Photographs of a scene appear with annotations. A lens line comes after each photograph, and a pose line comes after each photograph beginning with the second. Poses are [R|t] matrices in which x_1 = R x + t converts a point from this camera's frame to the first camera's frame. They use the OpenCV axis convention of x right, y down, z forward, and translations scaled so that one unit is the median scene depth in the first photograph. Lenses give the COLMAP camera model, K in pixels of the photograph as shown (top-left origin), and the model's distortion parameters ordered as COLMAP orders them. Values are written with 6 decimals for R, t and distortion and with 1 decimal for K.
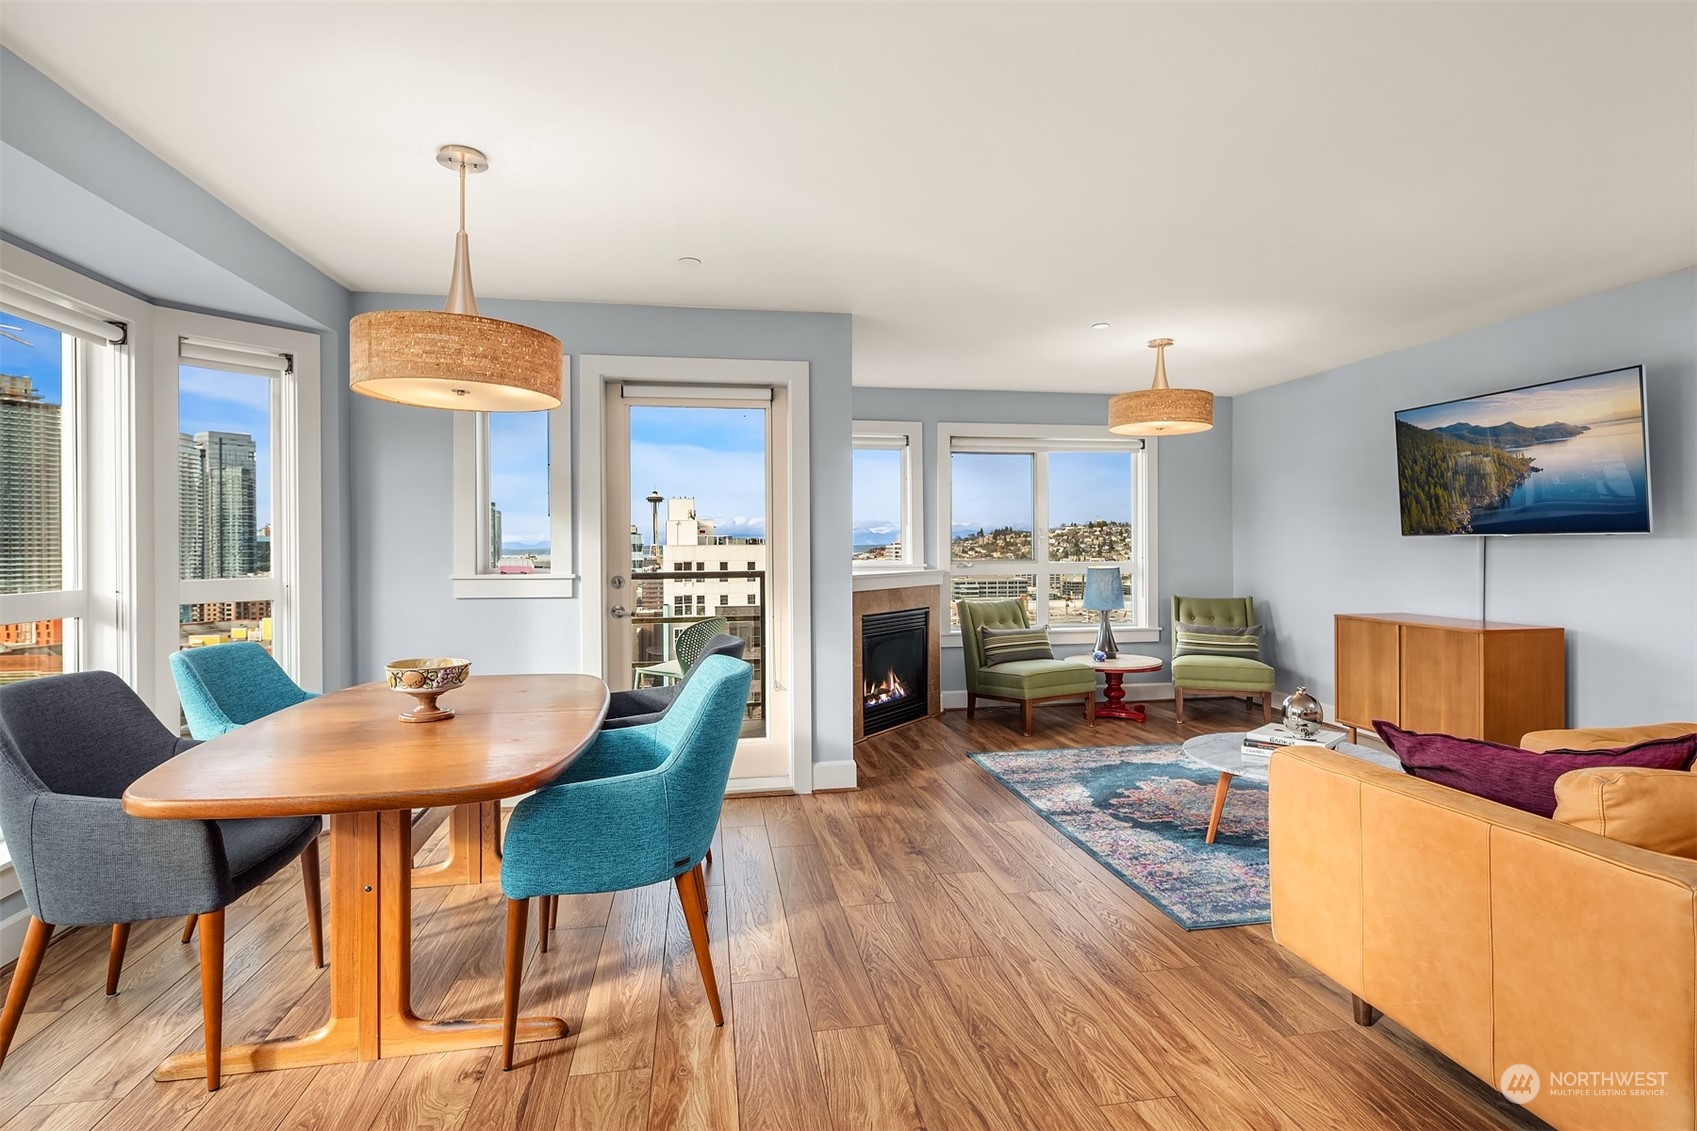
lens RADIAL K [[833.6, 0, 841.0], [0, 833.6, 543.8], [0, 0, 1]] dist [0.008172, -0.006887]
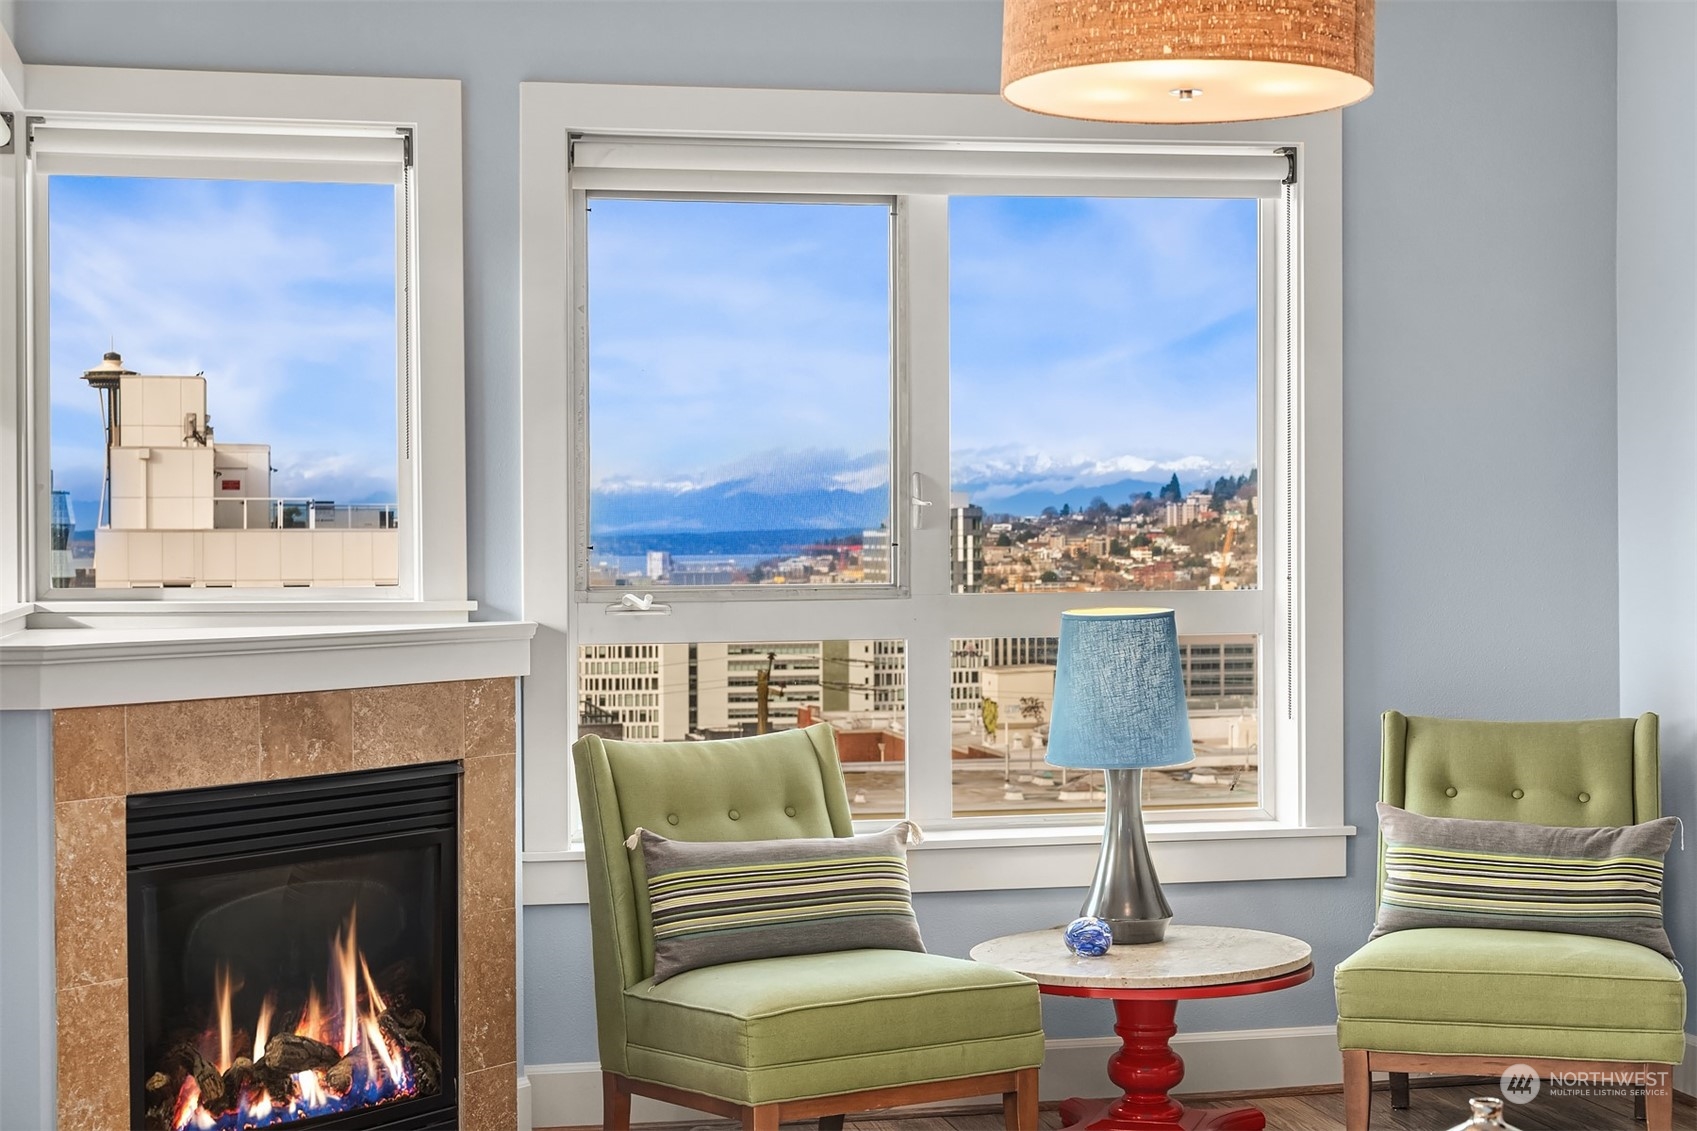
lens RADIAL K [[2692.1, 0, 832.3], [0, 2692.1, 548.3], [0, 0, 1]] dist [-0.039286, 0.000000]
pose [[0.999384, -0.000266, 0.035088, 0.227053], [-0.000035, 0.999963, 0.008577, 0.000099], [-0.035089, -0.008573, 0.999347, 0.144224]]
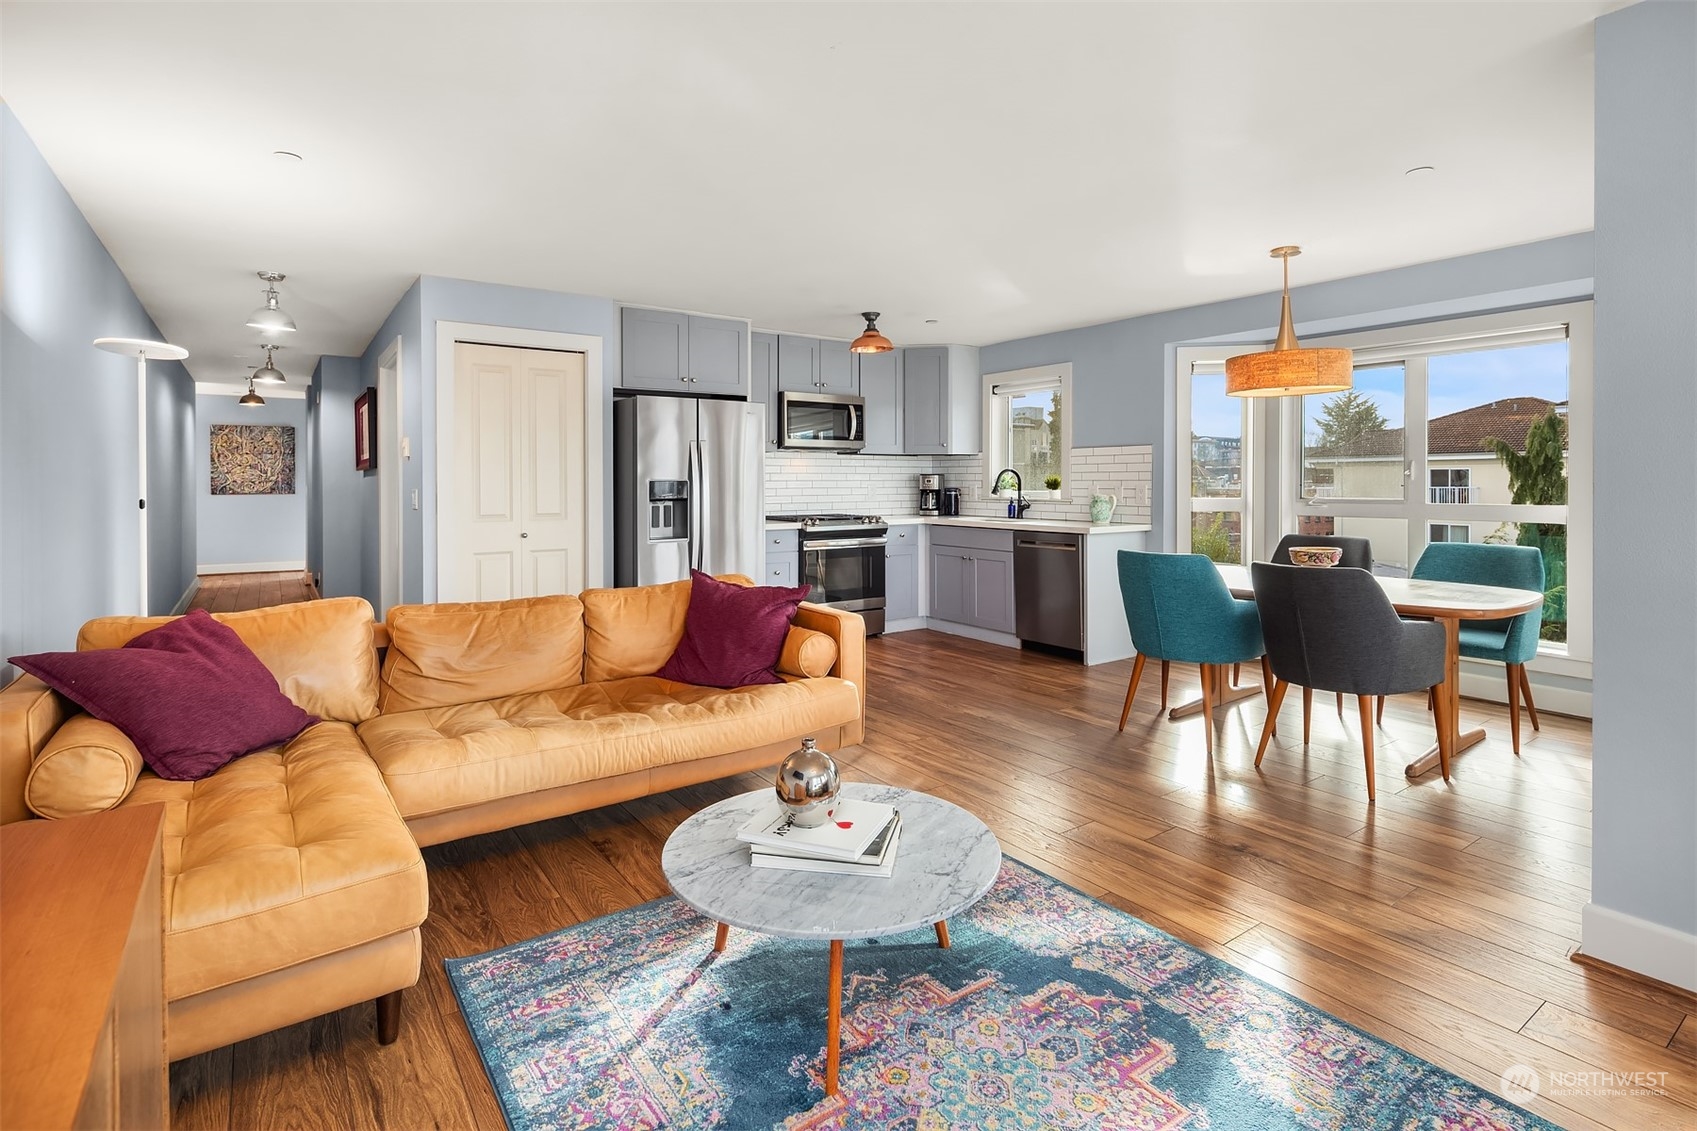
lens RADIAL K [[833.6, 0, 852.1], [0, 833.6, 472.8], [0, 0, 1]] dist [0.008172, -0.006887]
pose [[-0.898778, -0.001308, -0.438403, 0.534776], [0.002460, 0.999965, -0.008026, -0.000342], [0.438398, -0.008292, -0.898743, 1.053293]]
